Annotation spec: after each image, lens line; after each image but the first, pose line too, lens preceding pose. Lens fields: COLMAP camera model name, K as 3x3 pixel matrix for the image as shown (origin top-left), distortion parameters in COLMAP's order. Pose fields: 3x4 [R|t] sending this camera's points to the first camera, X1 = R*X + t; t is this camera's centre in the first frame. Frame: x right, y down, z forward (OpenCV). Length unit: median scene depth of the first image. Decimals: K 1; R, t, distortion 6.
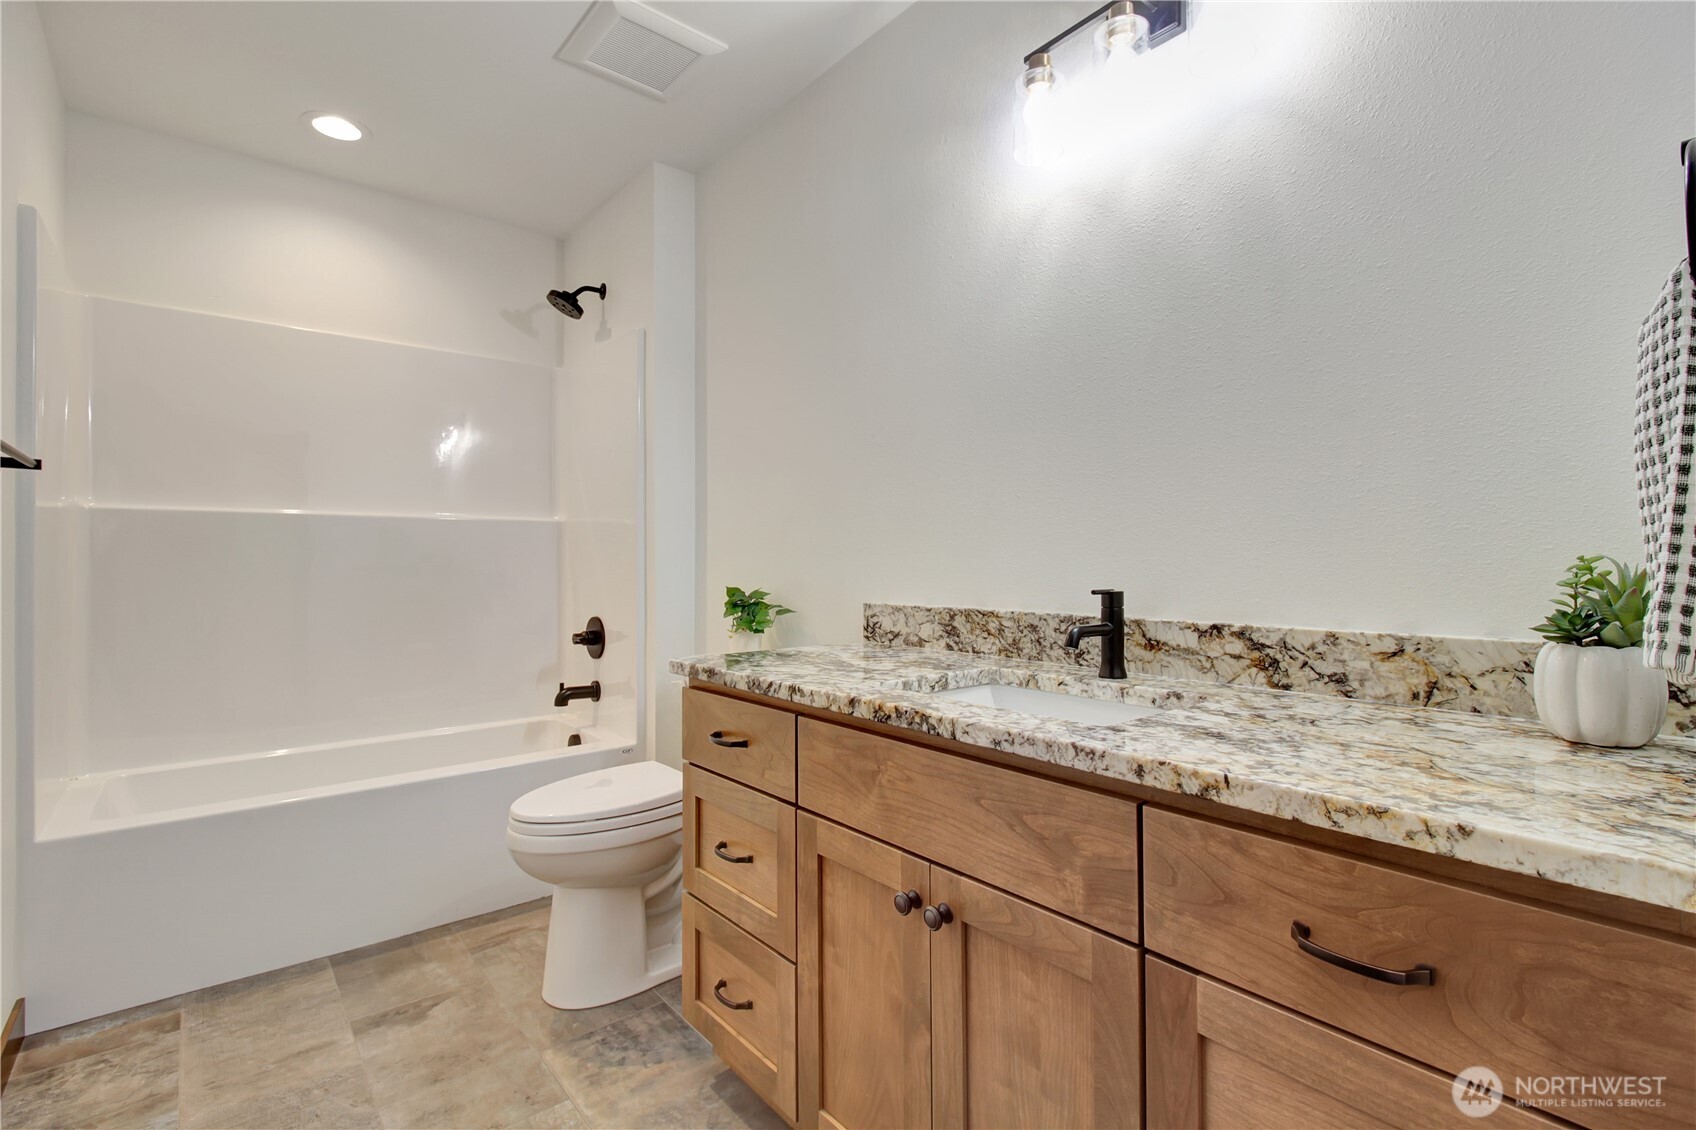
lens RADIAL K [[798.0, 0, 866.0], [0, 798.0, 555.5], [0, 0, 1]] dist [0.017274, -0.019693]
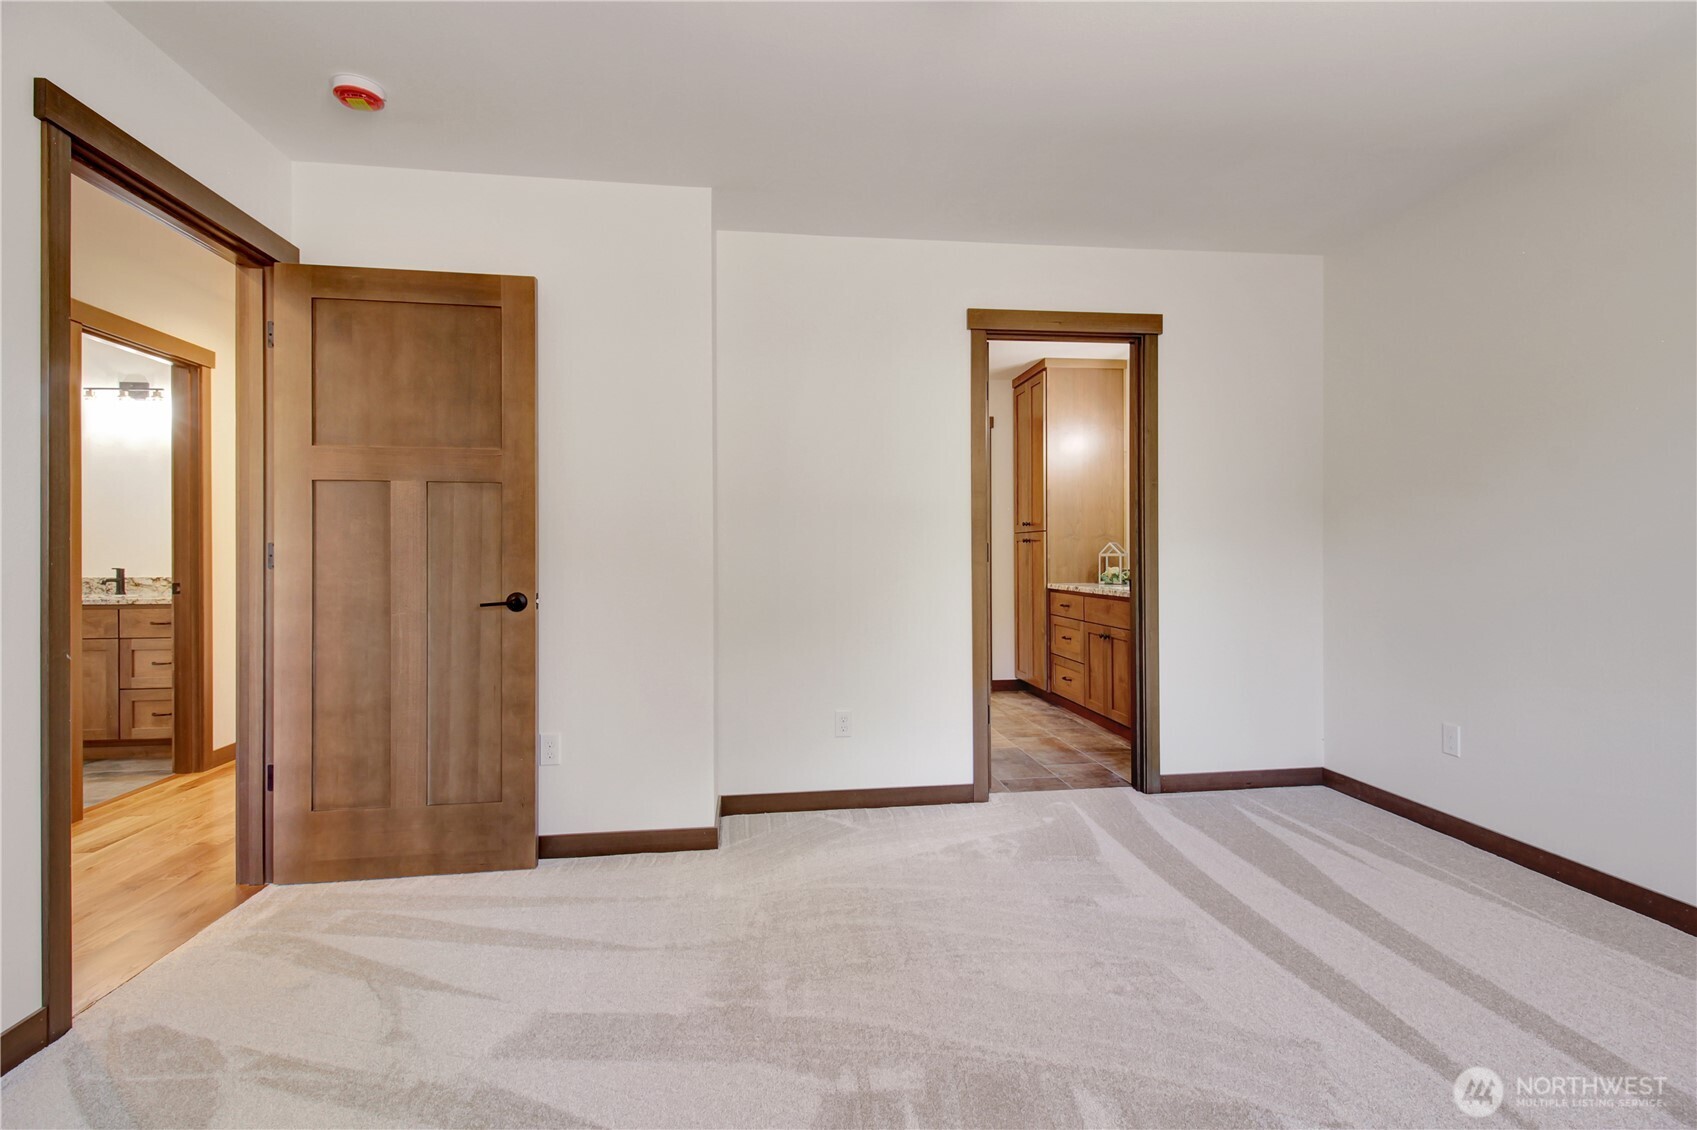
lens RADIAL K [[798.5, 0, 866.5], [0, 798.5, 555.5], [0, 0, 1]] dist [0.017274, -0.019693]
pose [[0.550745, 0.000301, 0.834673, -0.751156], [0.004590, 0.999984, -0.003390, 0.017433], [-0.834661, 0.005698, 0.550735, -3.415944]]
